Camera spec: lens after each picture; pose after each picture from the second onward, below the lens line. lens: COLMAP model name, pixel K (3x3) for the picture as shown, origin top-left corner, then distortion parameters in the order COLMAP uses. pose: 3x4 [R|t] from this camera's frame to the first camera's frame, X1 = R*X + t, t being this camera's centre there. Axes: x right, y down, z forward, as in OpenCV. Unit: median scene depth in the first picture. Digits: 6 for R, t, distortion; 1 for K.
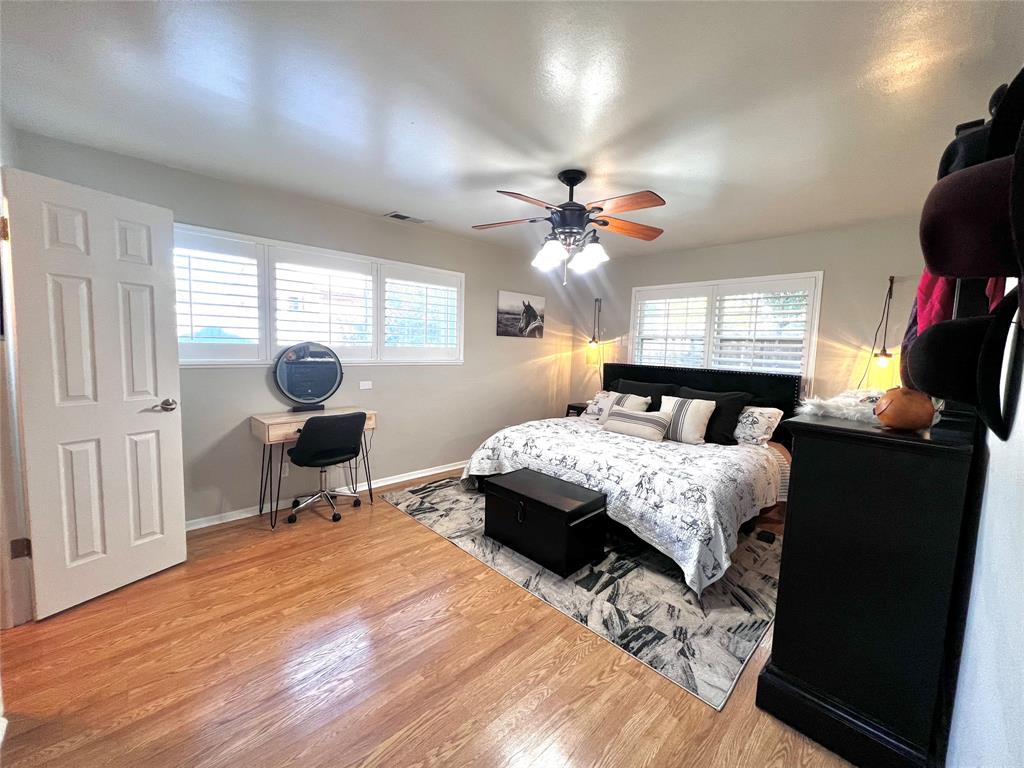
lens RADIAL K [[409.5, 0, 511.9], [0, 409.5, 384.0], [0, 0, 1]] dist [0.000313, -0.000091]
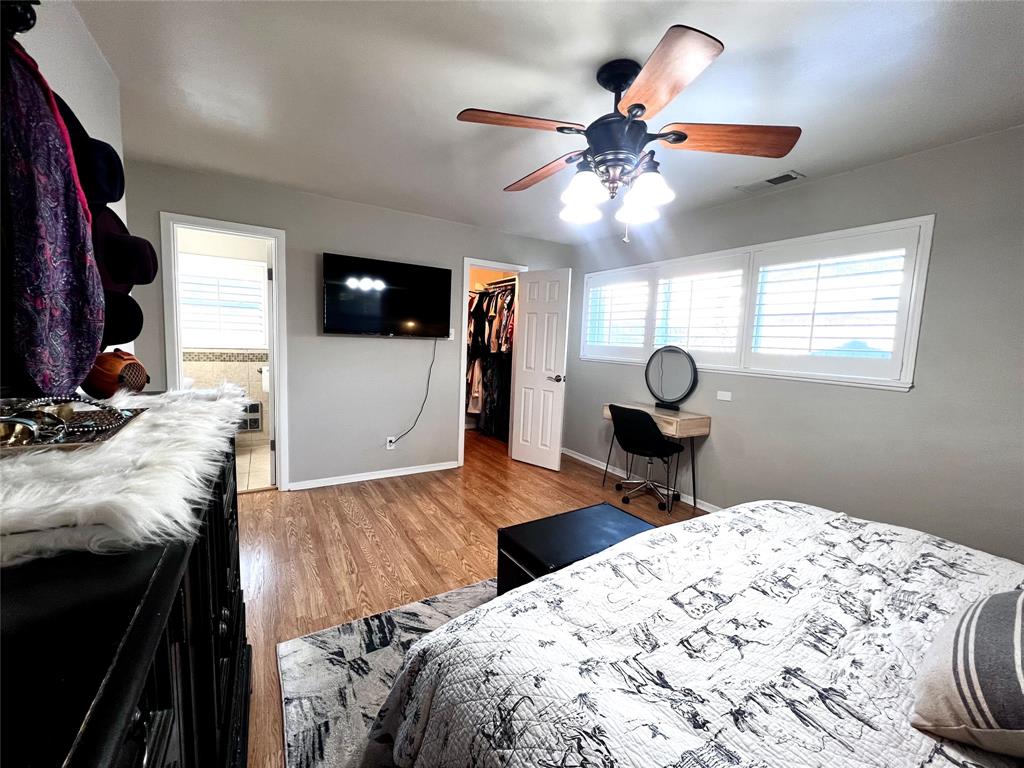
lens RADIAL K [[409.5, 0, 509.5], [0, 409.5, 383.3], [0, 0, 1]] dist [0.000313, -0.000091]
pose [[-0.216488, 0.067542, -0.973946, 0.694001], [-0.138939, 0.985319, 0.099214, -0.053873], [0.966348, 0.156797, -0.203925, 0.850272]]
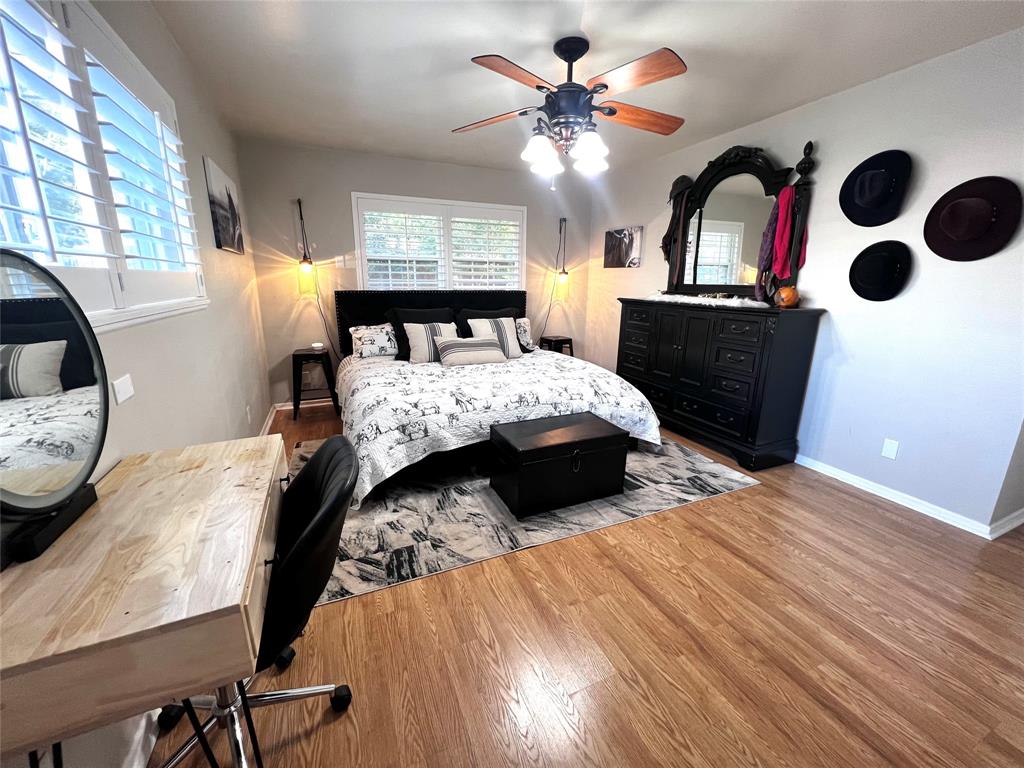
lens RADIAL K [[409.5, 0, 510.3], [0, 409.5, 383.1], [0, 0, 1]] dist [0.000313, -0.000091]
pose [[0.340029, -0.257662, 0.904428, -0.645598], [0.091790, 0.966234, 0.240760, -0.062321], [-0.935924, 0.001152, 0.352199, 0.678847]]
